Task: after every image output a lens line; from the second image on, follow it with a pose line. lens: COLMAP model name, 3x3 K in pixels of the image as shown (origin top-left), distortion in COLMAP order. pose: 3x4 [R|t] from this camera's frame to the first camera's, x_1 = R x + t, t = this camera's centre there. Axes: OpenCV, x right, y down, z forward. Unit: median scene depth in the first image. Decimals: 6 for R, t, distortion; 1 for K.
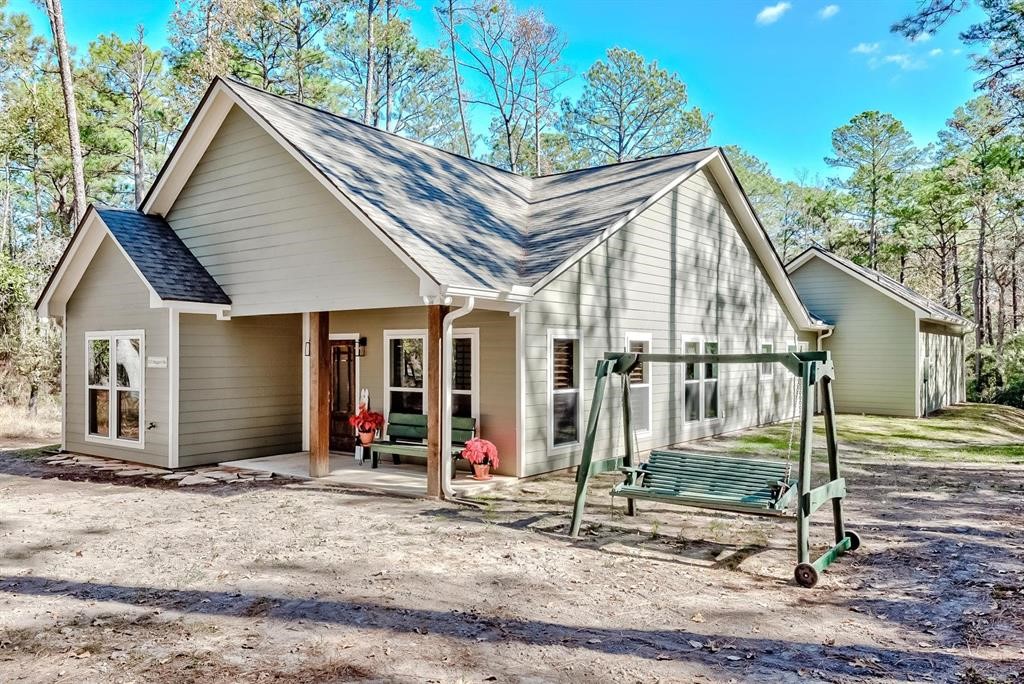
lens RADIAL K [[760.1, 0, 511.7], [0, 760.1, 344.7], [0, 0, 1]] dist [0.009145, -0.008858]
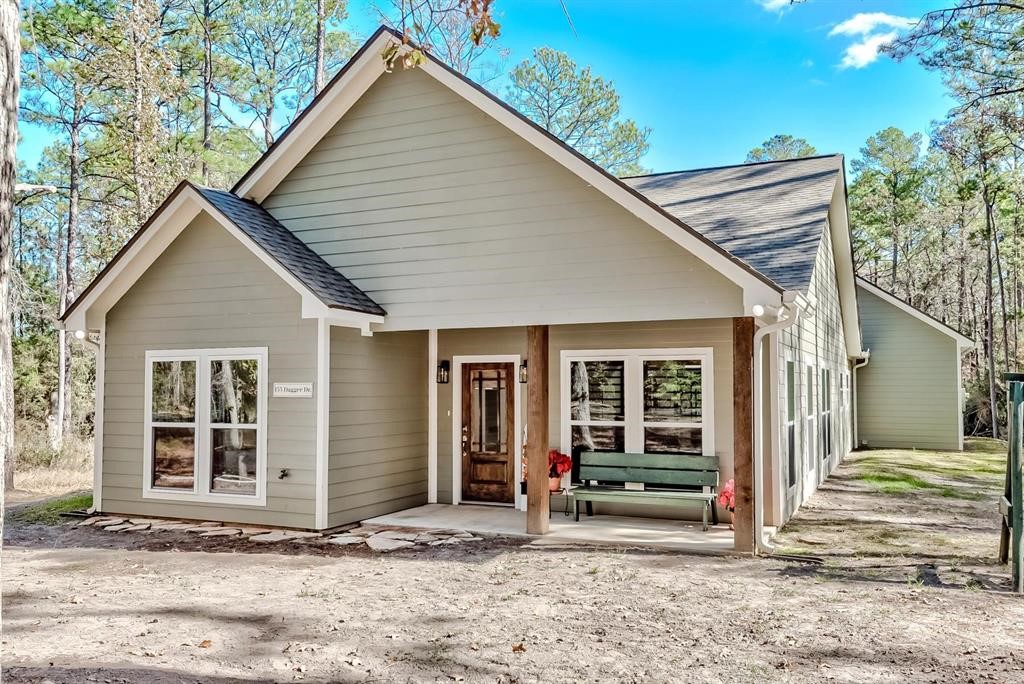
lens RADIAL K [[854.8, 0, 510.9], [0, 854.8, 344.8], [0, 0, 1]] dist [0.003501, 0.021054]
pose [[0.977952, 0.010841, 0.208547, -0.399034], [-0.002656, 0.999217, -0.039486, 0.010175], [-0.208812, 0.038062, 0.977215, 0.107471]]
